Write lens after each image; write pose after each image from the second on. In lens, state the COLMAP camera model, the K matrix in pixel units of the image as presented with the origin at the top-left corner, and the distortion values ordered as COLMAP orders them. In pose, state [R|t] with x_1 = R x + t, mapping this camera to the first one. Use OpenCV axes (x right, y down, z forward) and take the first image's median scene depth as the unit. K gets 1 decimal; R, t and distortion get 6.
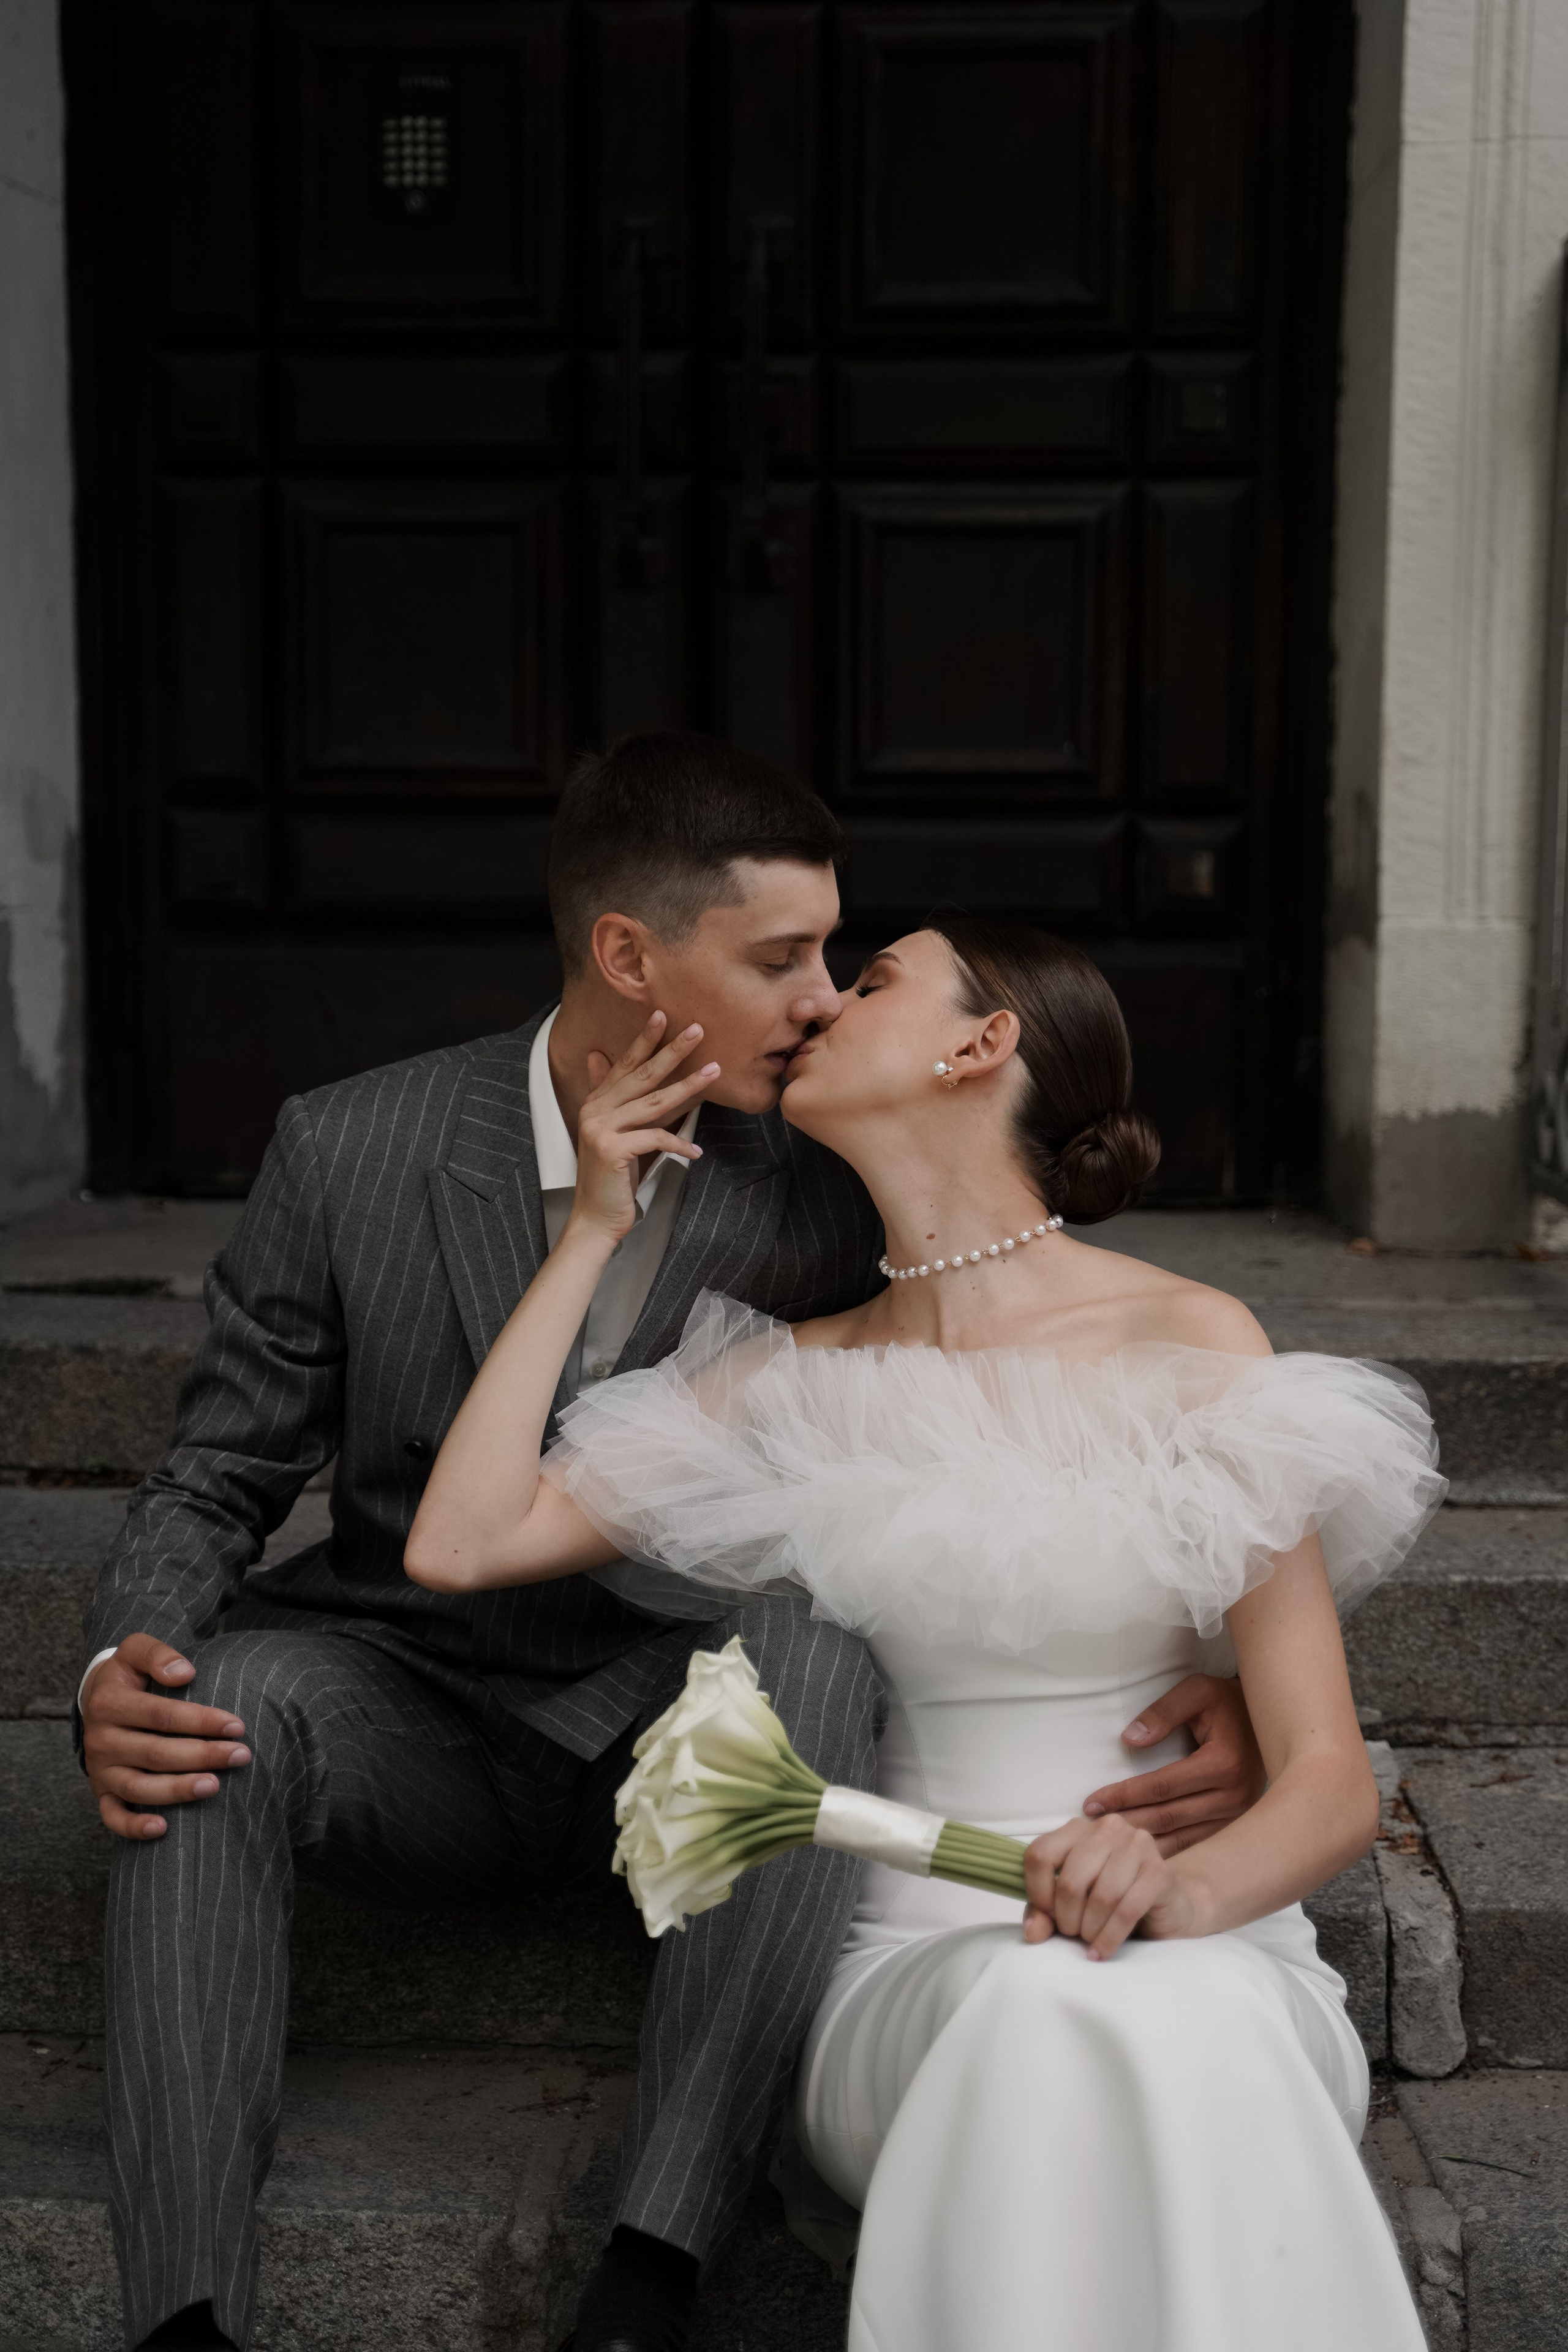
lens RADIAL K [[3609.3, 0, 780.2], [0, 3609.3, 1185.5], [0, 0, 1]] dist [0.137874, 0.000000]
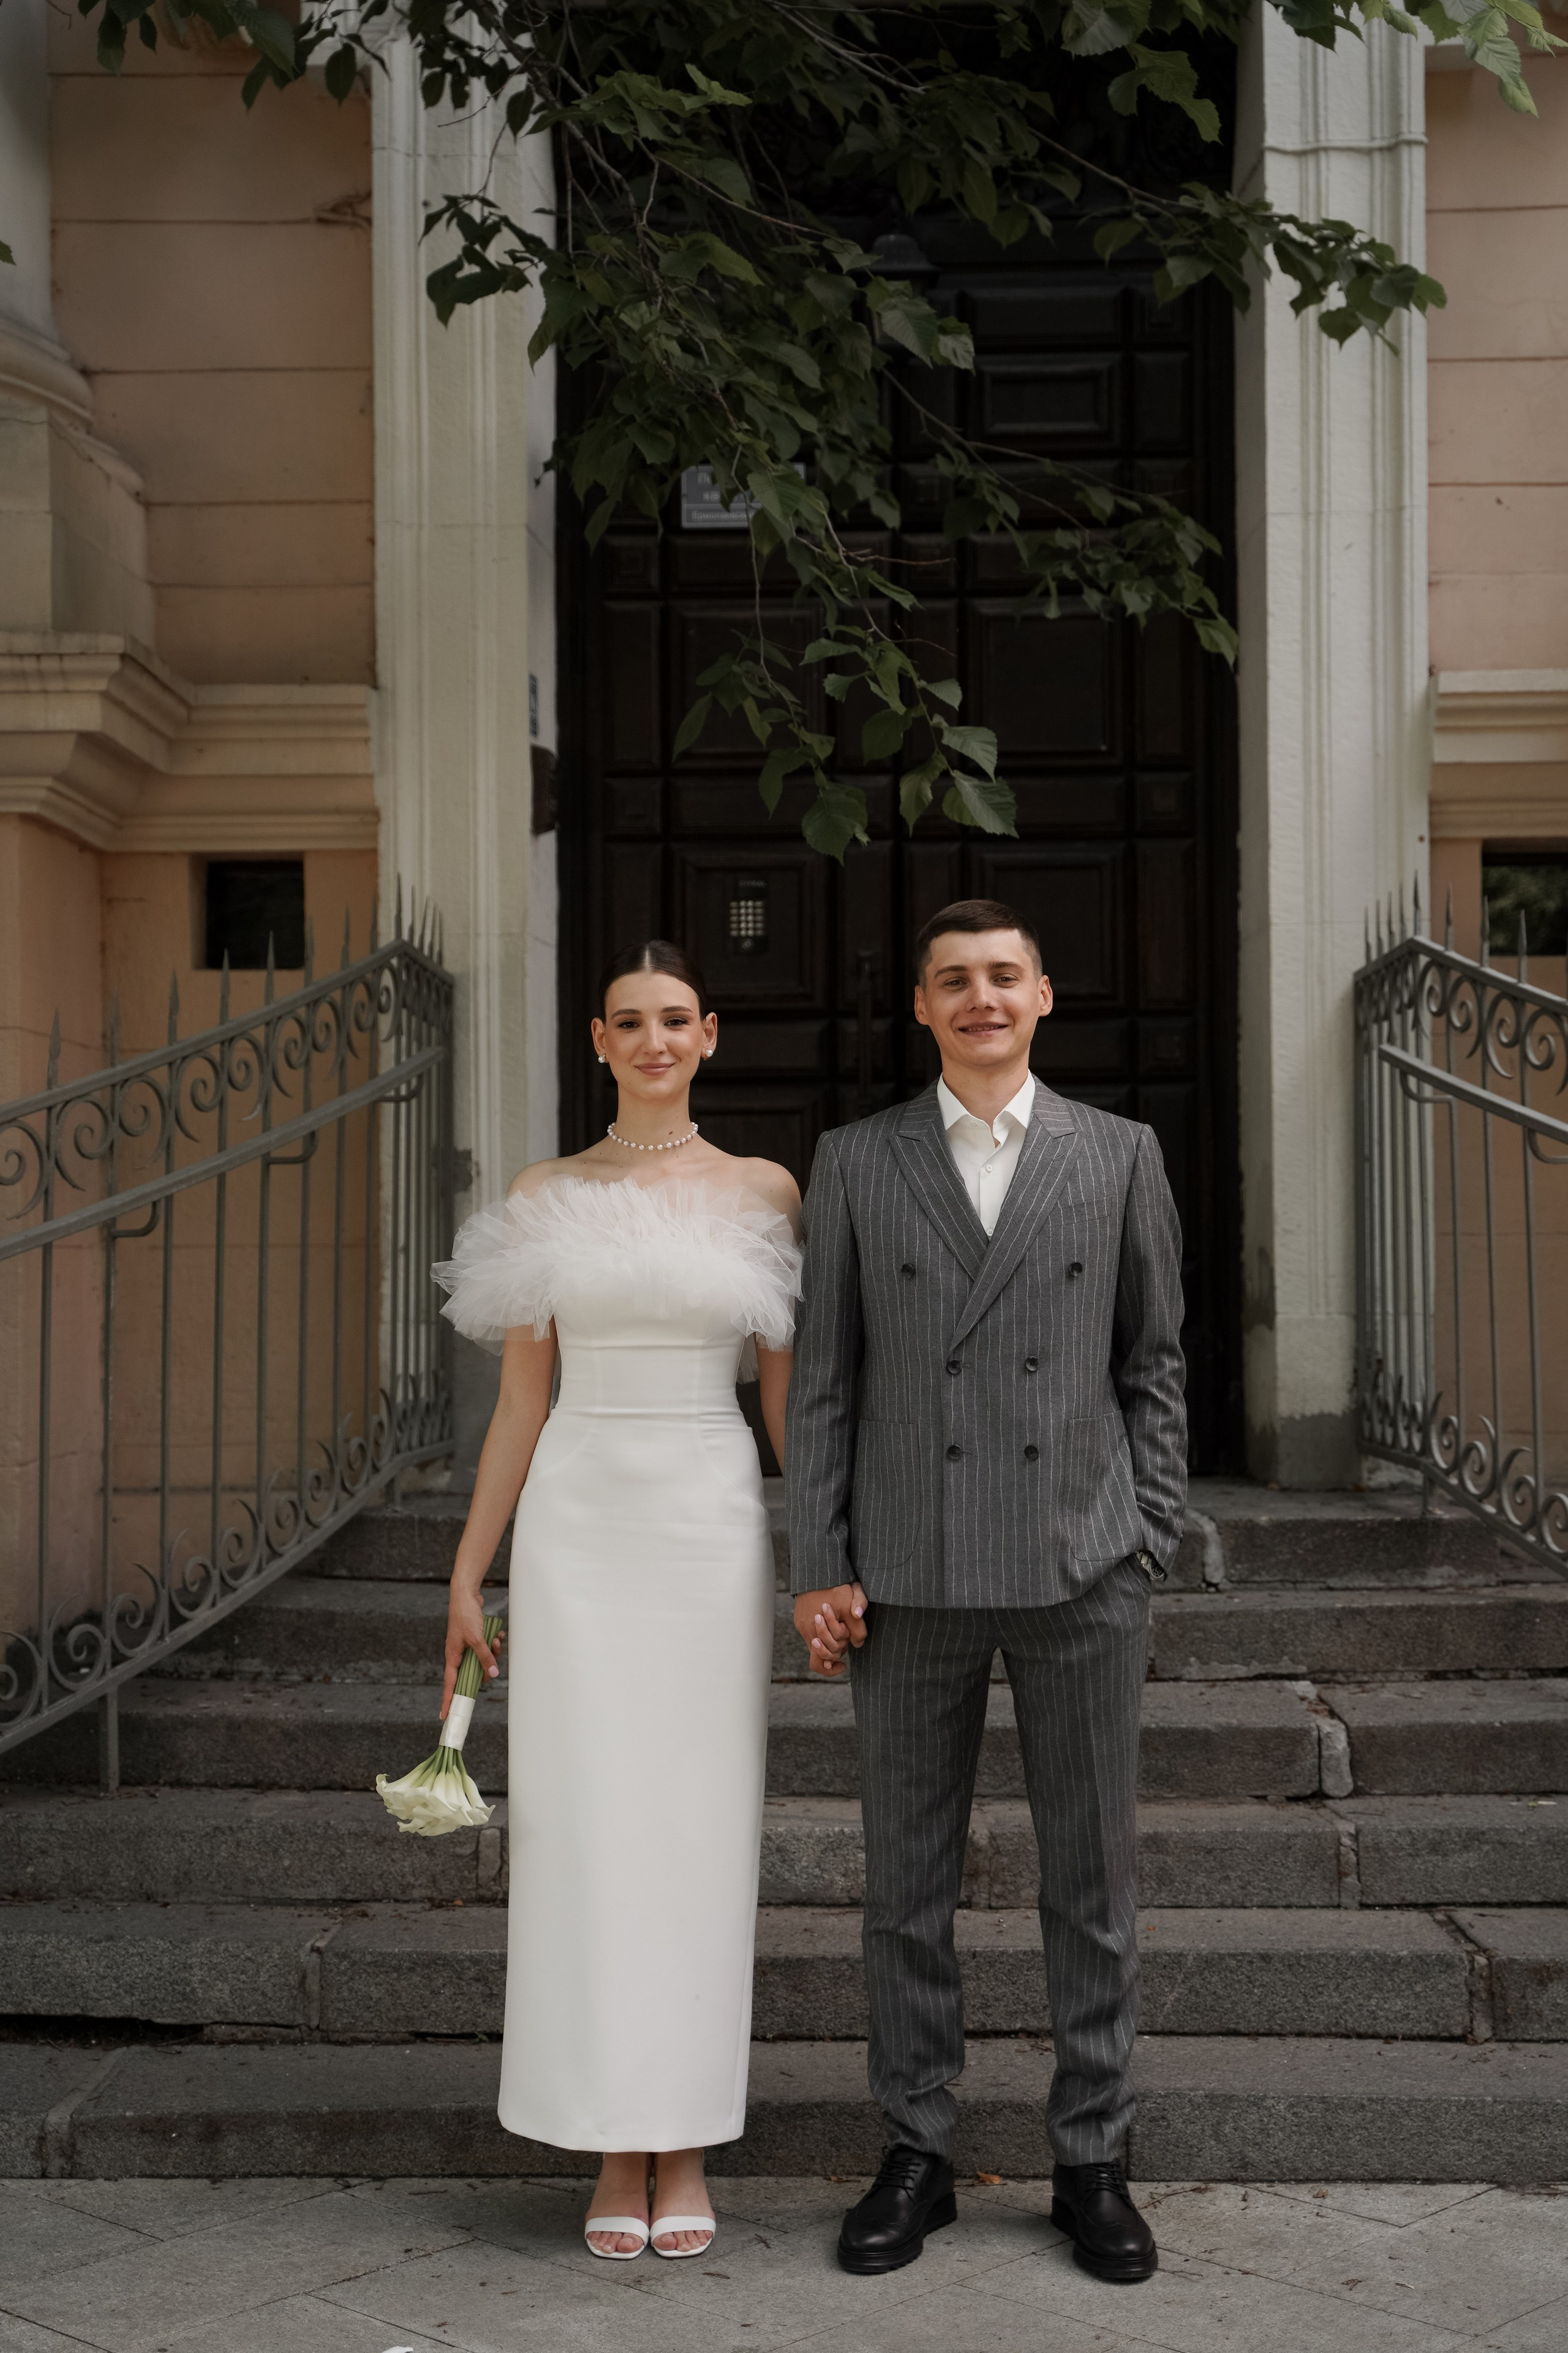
lens RADIAL K [[3193.5, 0, 782.4], [0, 3193.5, 1172.3], [0, 0, 1]] dist [-0.031583, 0.000000]
pose [[0.999252, -0.012405, 0.036634, -0.157419], [0.017150, 0.991076, -0.132193, 0.071299], [-0.034667, 0.132723, 0.990547, -0.675198]]
